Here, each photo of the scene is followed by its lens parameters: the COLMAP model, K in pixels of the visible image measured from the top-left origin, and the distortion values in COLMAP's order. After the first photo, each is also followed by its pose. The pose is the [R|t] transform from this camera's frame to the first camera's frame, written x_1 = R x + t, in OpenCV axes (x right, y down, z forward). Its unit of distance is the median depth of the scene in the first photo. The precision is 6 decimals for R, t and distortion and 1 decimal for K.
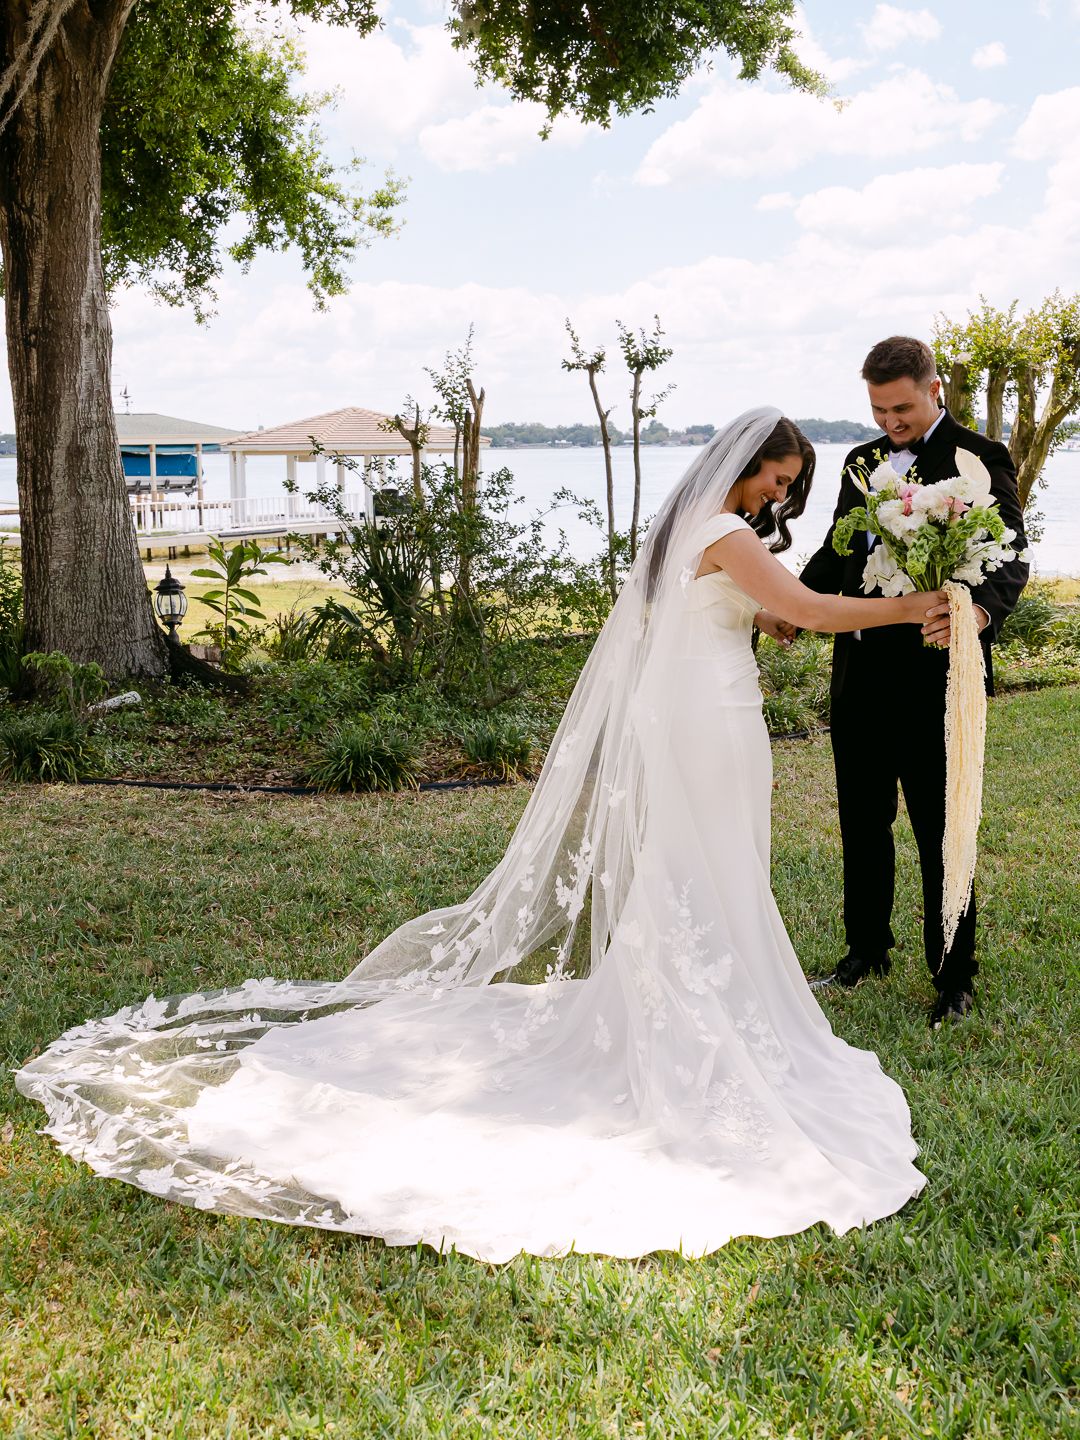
lens RADIAL K [[1742.4, 0, 540.0], [0, 1742.4, 720.0], [0, 0, 1]] dist [-0.050319, 0.093612]
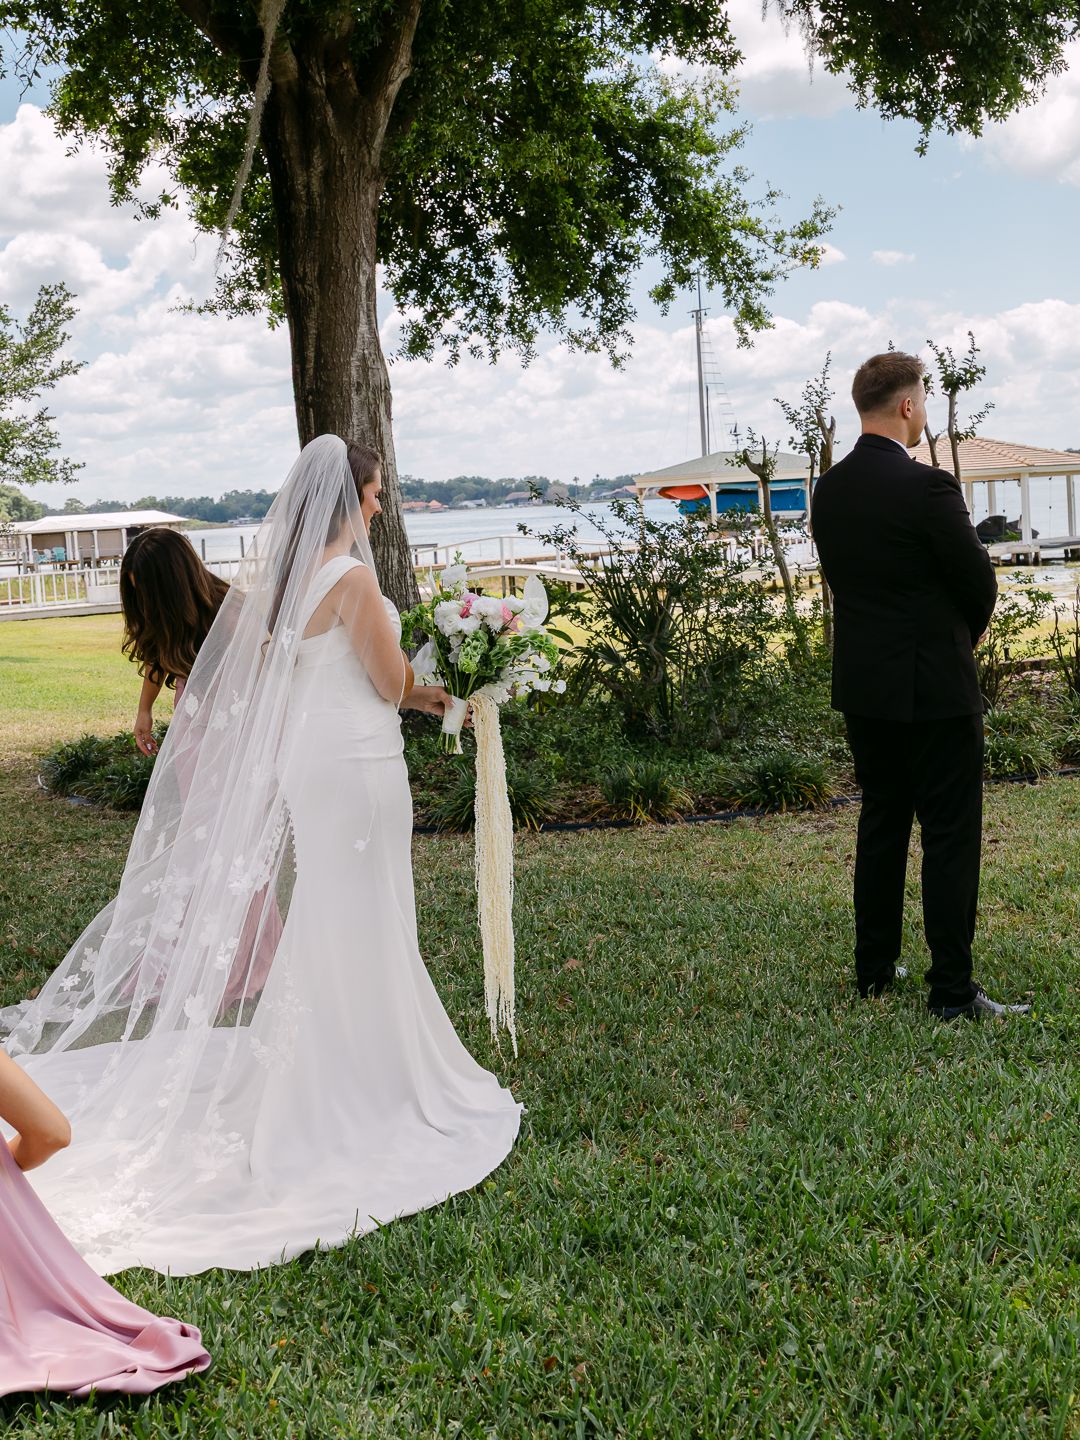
lens RADIAL K [[1742.4, 0, 540.0], [0, 1742.4, 720.0], [0, 0, 1]] dist [-0.050319, 0.093612]
pose [[0.942326, -0.000605, -0.334695, 0.138669], [-0.005409, 0.999840, -0.017037, -0.003818], [0.334652, 0.017865, 0.942173, 0.030975]]
